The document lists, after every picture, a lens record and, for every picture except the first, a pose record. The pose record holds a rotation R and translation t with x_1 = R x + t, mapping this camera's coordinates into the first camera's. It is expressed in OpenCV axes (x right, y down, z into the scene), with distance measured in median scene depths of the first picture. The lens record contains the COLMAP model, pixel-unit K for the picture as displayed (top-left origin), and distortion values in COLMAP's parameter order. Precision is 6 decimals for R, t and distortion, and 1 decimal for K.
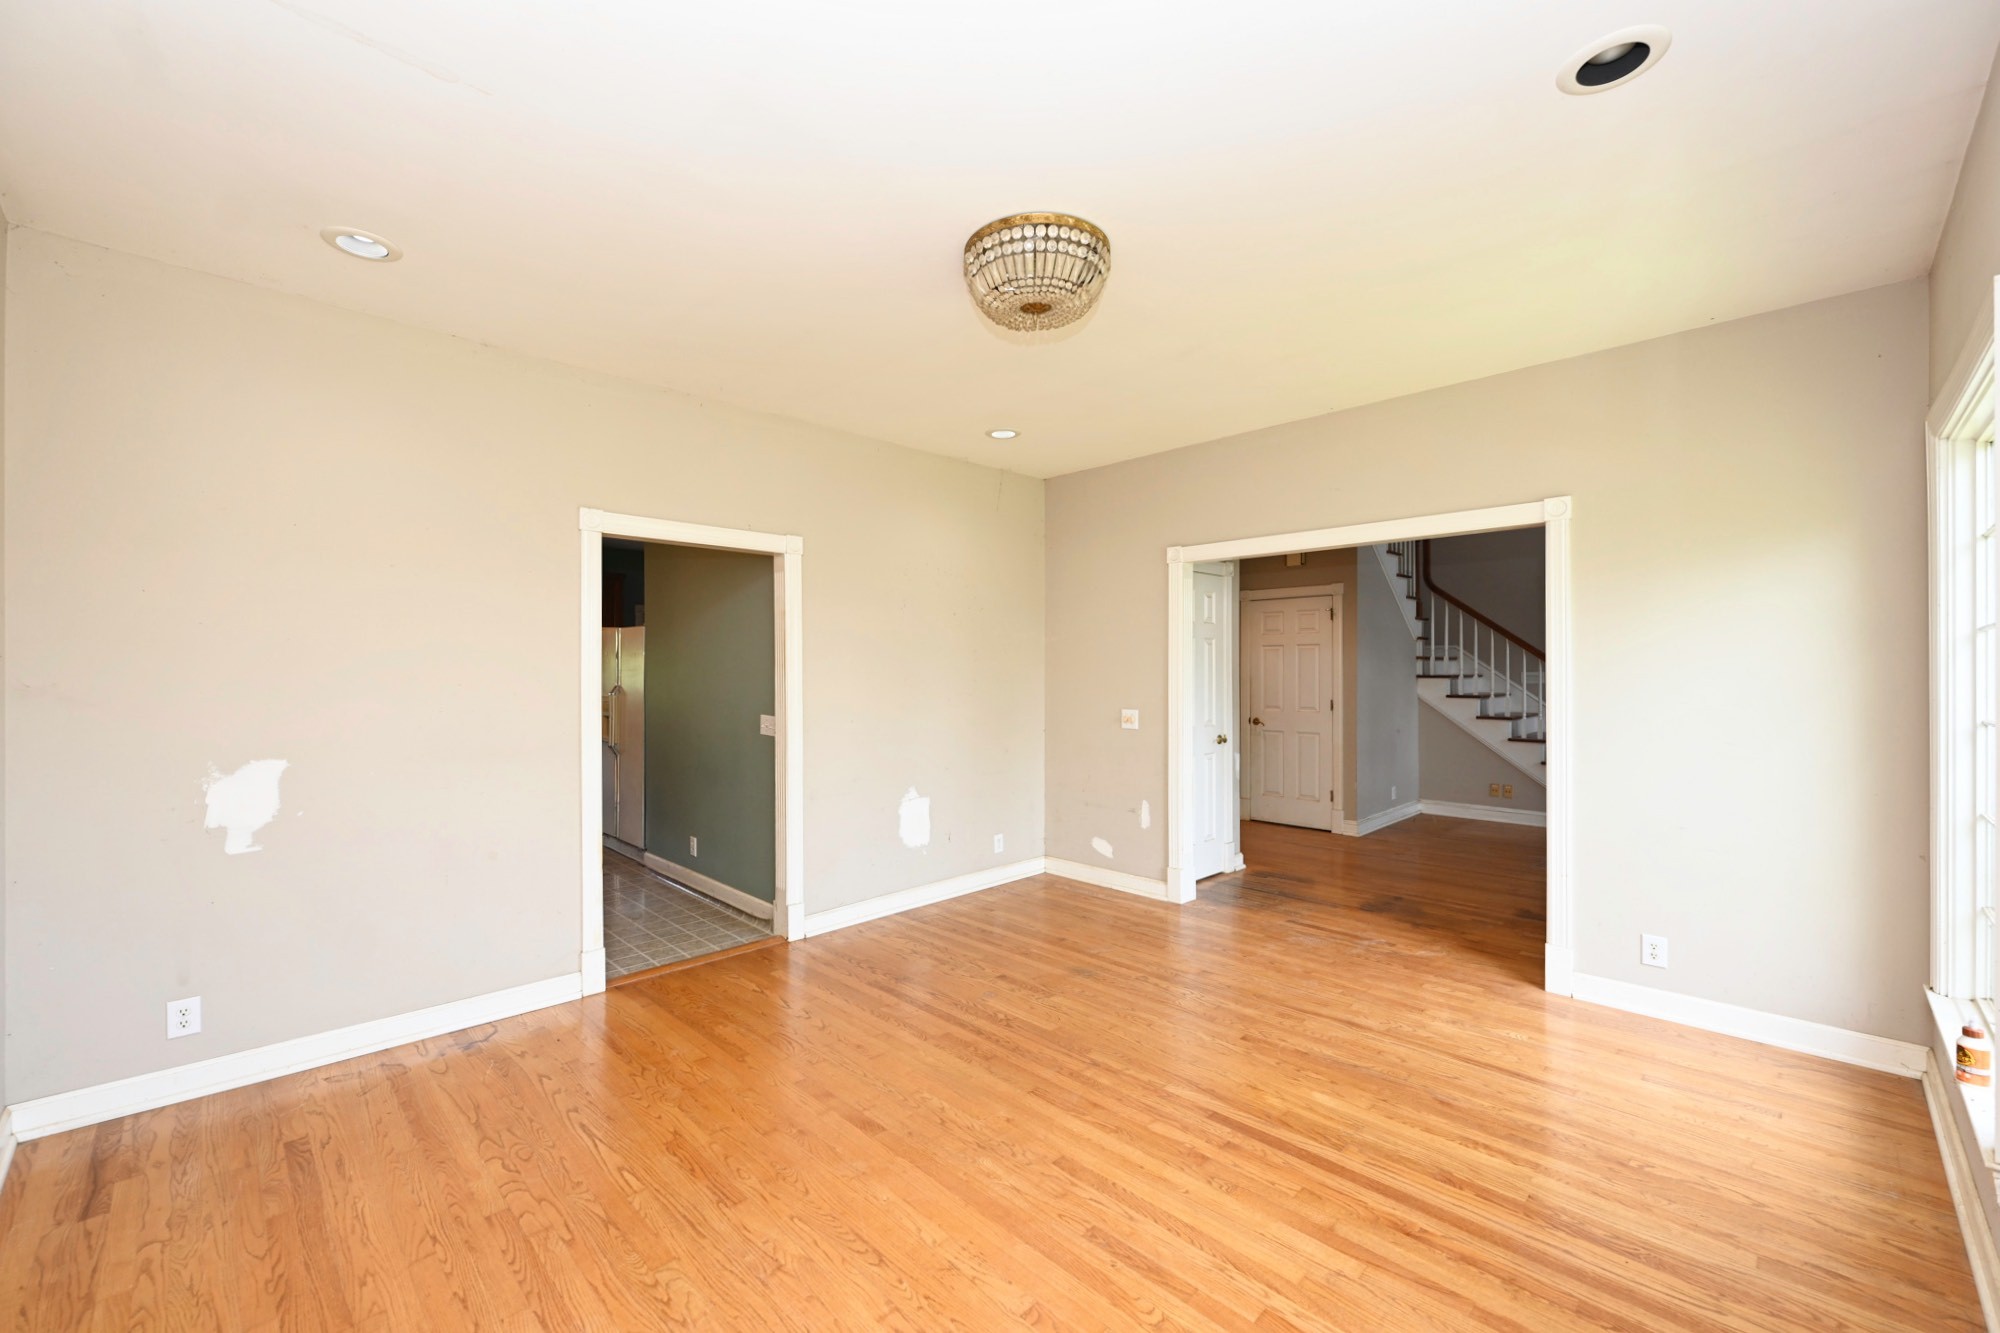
lens RADIAL K [[803.5, 0, 1000.0], [0, 803.5, 666.5], [0, 0, 1]] dist [-0.001702, -0.000144]
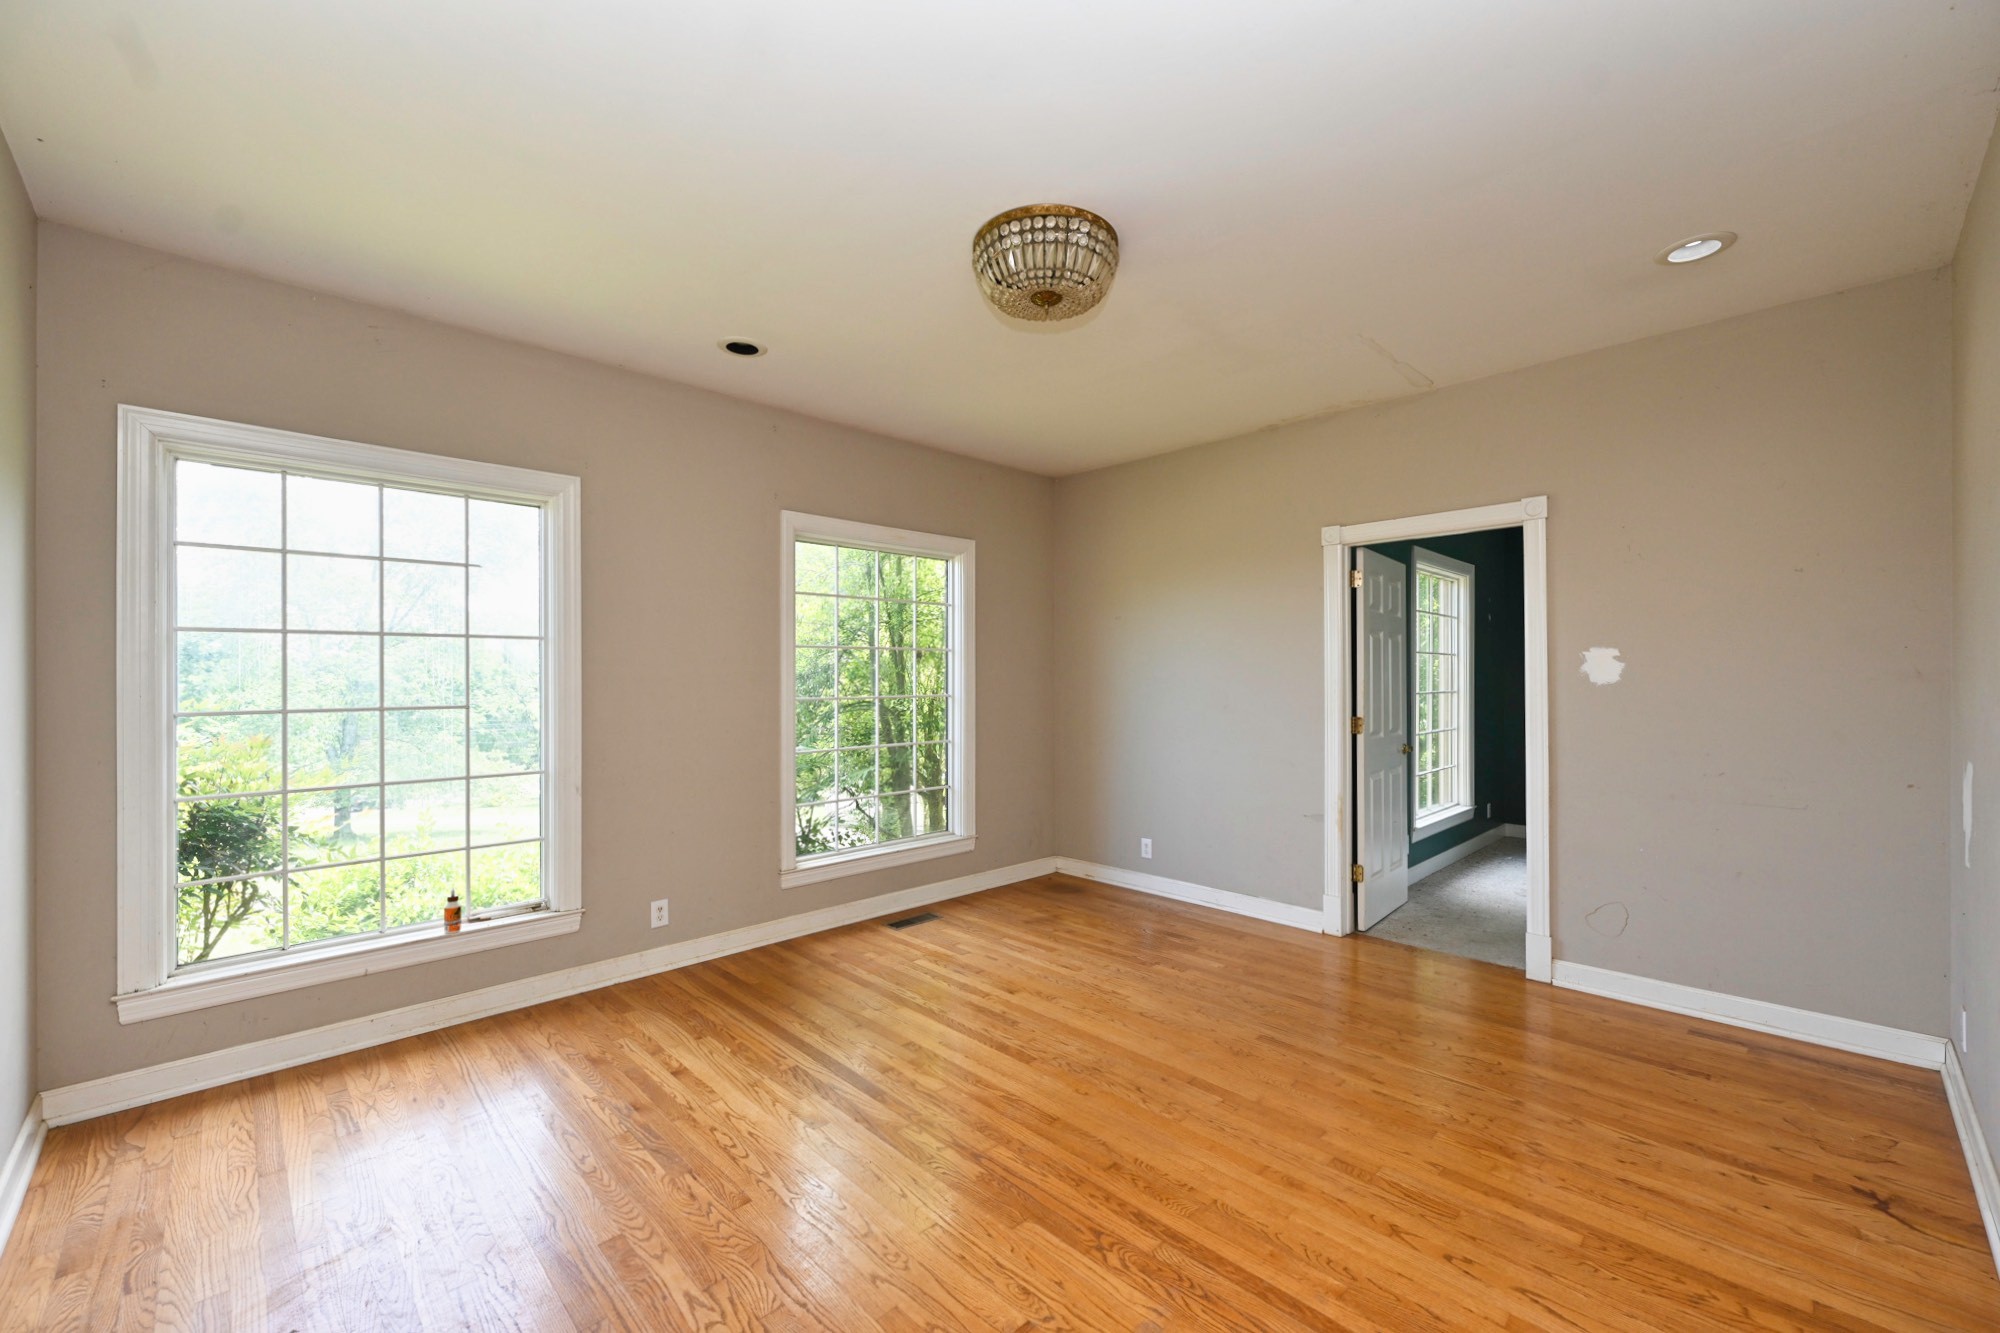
lens RADIAL K [[803.5, 0, 1000.0], [0, 803.5, 666.5], [0, 0, 1]] dist [-0.001702, -0.000144]
pose [[-0.999919, 0.006009, 0.011218, 0.088557], [0.005749, 0.999716, -0.023128, 0.032000], [-0.011354, -0.023062, -0.999670, 1.913639]]
